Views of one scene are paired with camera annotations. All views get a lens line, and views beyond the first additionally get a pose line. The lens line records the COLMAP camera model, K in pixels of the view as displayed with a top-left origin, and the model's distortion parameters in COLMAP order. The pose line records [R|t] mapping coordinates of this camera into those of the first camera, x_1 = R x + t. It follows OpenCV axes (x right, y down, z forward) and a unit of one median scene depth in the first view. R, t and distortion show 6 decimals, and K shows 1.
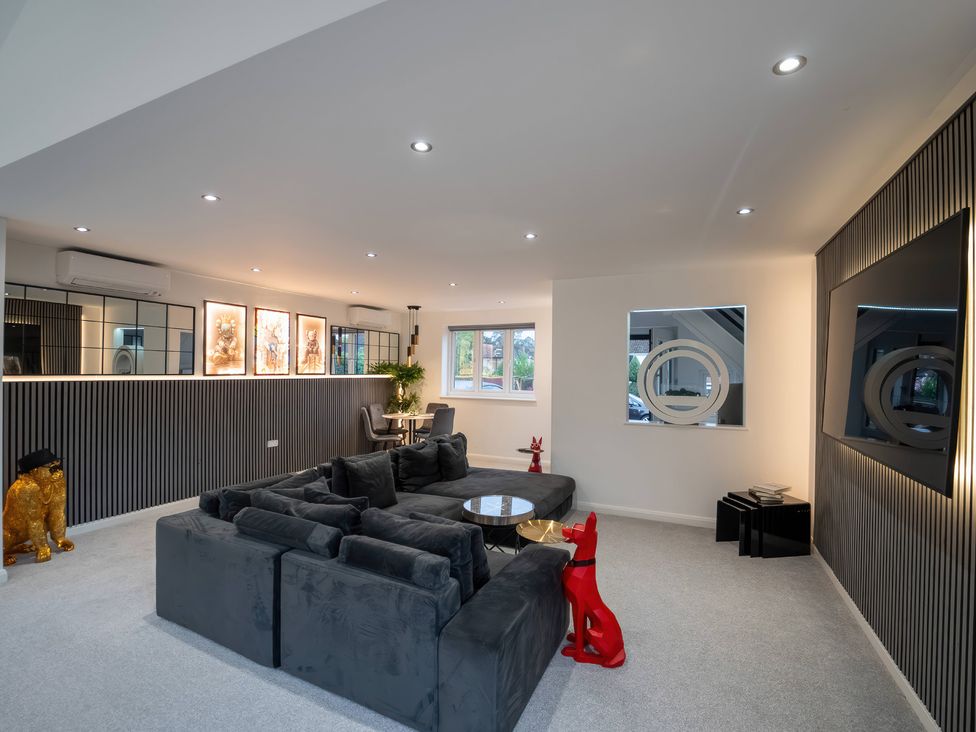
lens RADIAL K [[450.9, 0, 495.3], [0, 450.9, 368.3], [0, 0, 1]] dist [-0.020358, -0.000331]
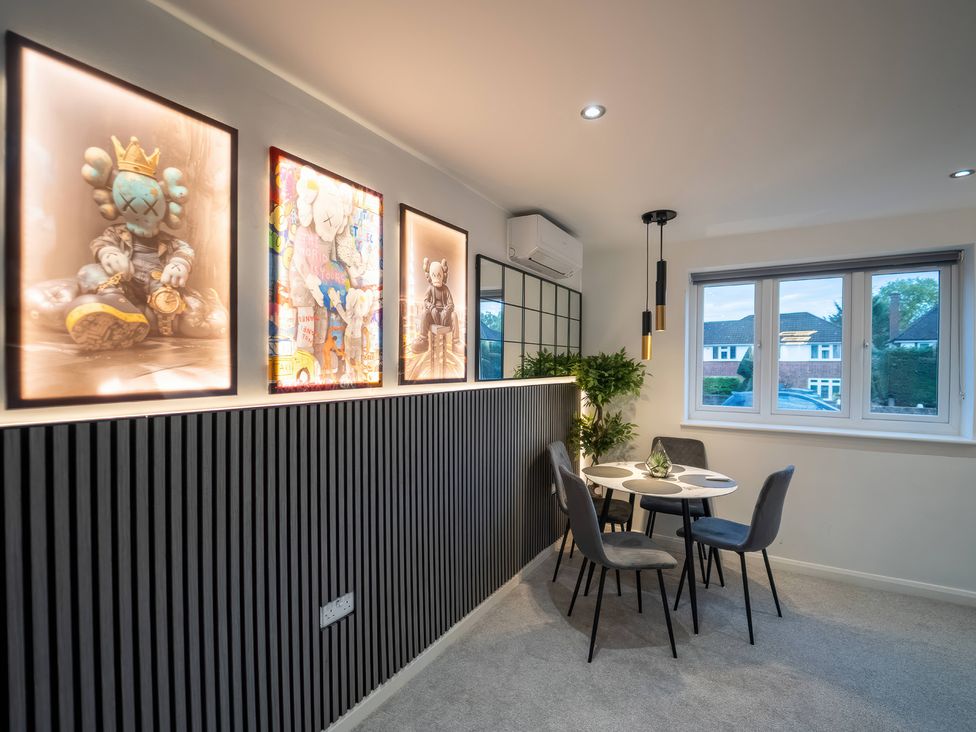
lens RADIAL K [[450.9, 0, 493.8], [0, 450.9, 364.6], [0, 0, 1]] dist [-0.020358, -0.000331]
pose [[0.992168, -0.009605, -0.124539, -0.391643], [0.009822, 0.999951, 0.001132, -0.000527], [0.124522, -0.002346, 0.992214, 0.794737]]
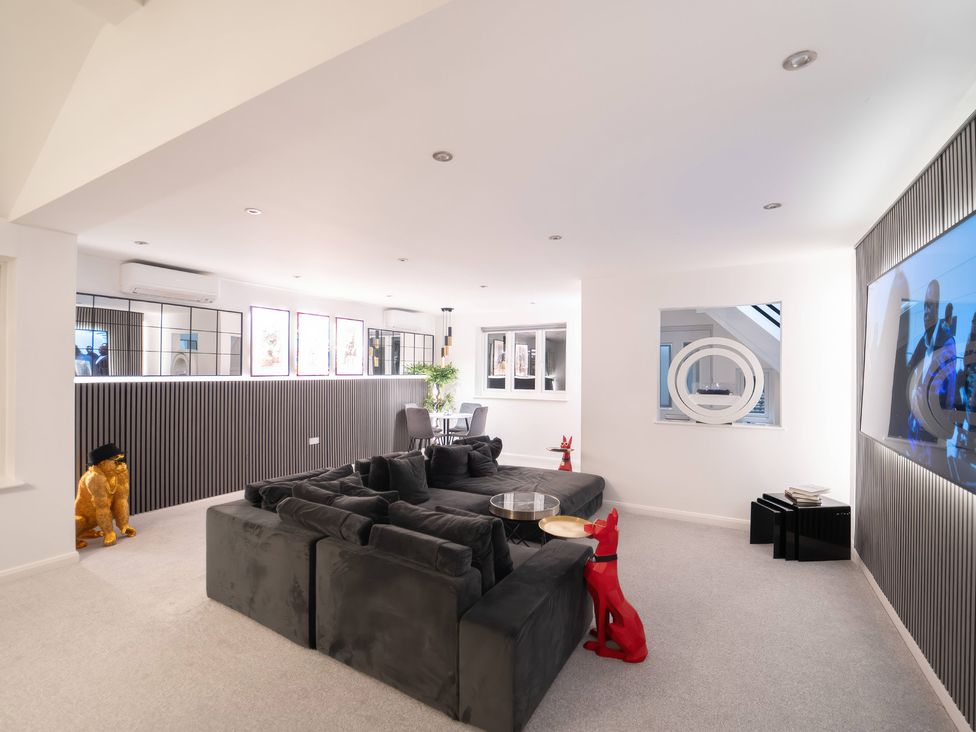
lens RADIAL K [[450.9, 0, 496.0], [0, 450.9, 367.0], [0, 0, 1]] dist [-0.020358, -0.000331]
pose [[0.996532, -0.006131, -0.082985, 0.020204], [0.005702, 0.999969, -0.005412, 0.002855], [0.083015, 0.004920, 0.996536, -0.017227]]
